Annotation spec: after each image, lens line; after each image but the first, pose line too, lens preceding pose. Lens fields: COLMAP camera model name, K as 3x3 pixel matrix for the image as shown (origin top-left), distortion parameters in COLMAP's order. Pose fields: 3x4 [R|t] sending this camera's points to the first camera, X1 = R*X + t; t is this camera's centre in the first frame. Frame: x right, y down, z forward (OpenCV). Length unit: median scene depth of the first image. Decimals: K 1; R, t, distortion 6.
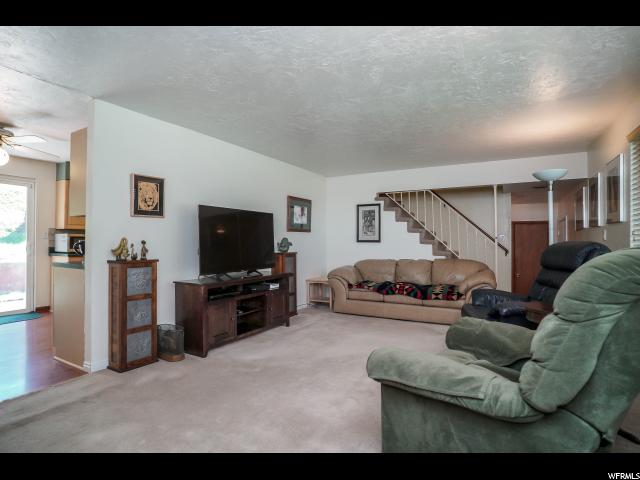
lens RADIAL K [[334.5, 0, 315.4], [0, 334.5, 236.4], [0, 0, 1]] dist [-0.065034, 0.021693]
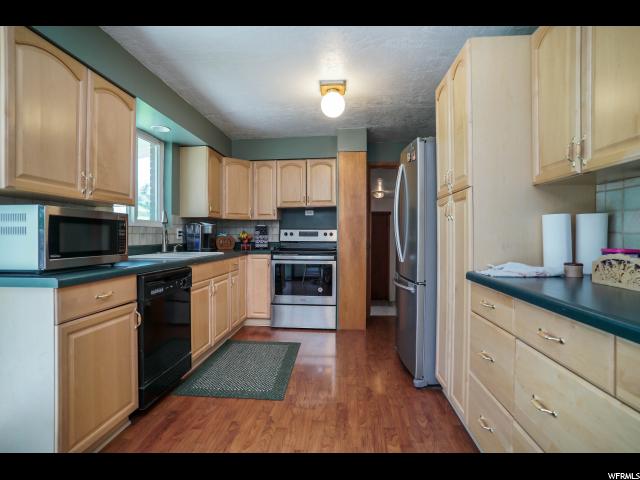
lens RADIAL K [[334.5, 0, 315.6], [0, 334.5, 238.9], [0, 0, 1]] dist [-0.065034, 0.021693]
pose [[0.906107, -0.011974, 0.422880, -0.610308], [-0.001225, 0.999521, 0.030926, 0.012201], [-0.423047, -0.028541, 0.905658, 0.593753]]
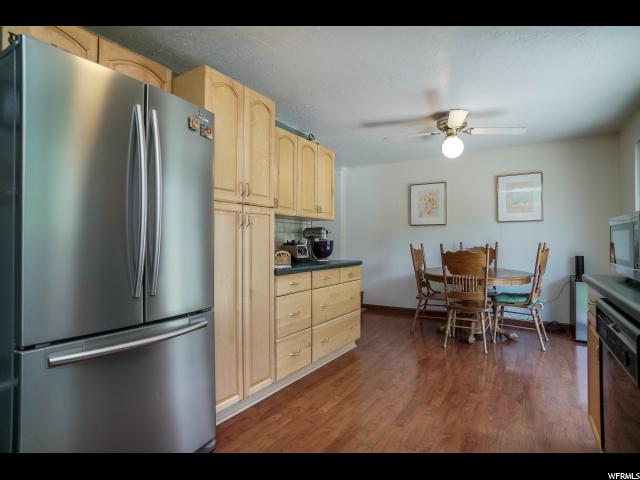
lens RADIAL K [[334.5, 0, 317.4], [0, 334.5, 240.0], [0, 0, 1]] dist [-0.065034, 0.021693]
pose [[-0.998795, -0.008079, 0.048410, -0.419344], [-0.009228, 0.999680, -0.023559, 0.024058], [-0.048204, -0.023978, -0.998550, 1.257835]]
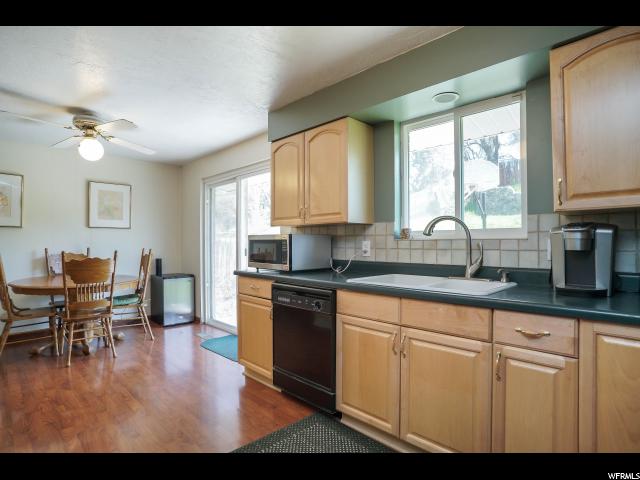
lens RADIAL K [[334.5, 0, 323.2], [0, 334.5, 243.8], [0, 0, 1]] dist [-0.065034, 0.021693]
pose [[-0.253665, -0.005505, -0.967276, -0.197042], [0.019252, 0.999757, -0.010739, 0.015536], [0.967101, -0.021346, -0.253497, 1.178221]]
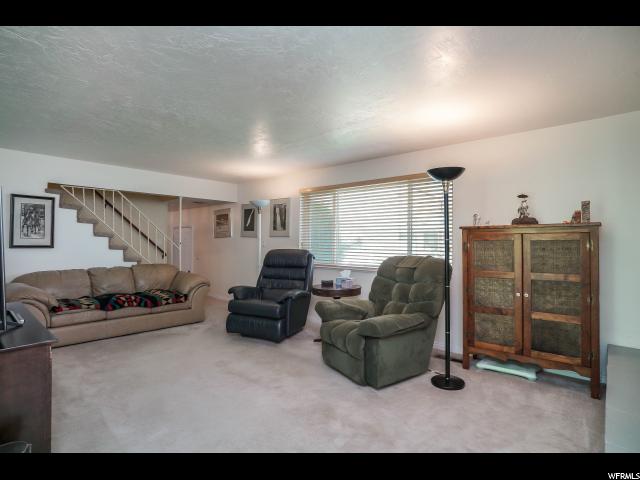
lens RADIAL K [[334.5, 0, 323.3], [0, 334.5, 240.9], [0, 0, 1]] dist [-0.065034, 0.021693]
pose [[0.198591, 0.002079, 0.980080, -0.447552], [-0.026403, 0.999646, 0.003230, -0.019343], [-0.979727, -0.026518, 0.198576, 0.267267]]
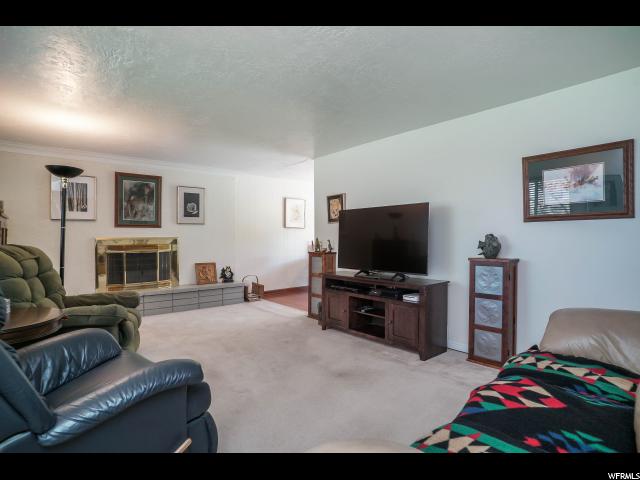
lens RADIAL K [[334.5, 0, 322.0], [0, 334.5, 238.1], [0, 0, 1]] dist [-0.065034, 0.021693]
pose [[-0.327822, 0.001364, -0.944738, 0.528901], [0.021736, 0.999745, -0.006099, 0.008212], [0.944489, -0.022534, -0.327769, 0.841022]]
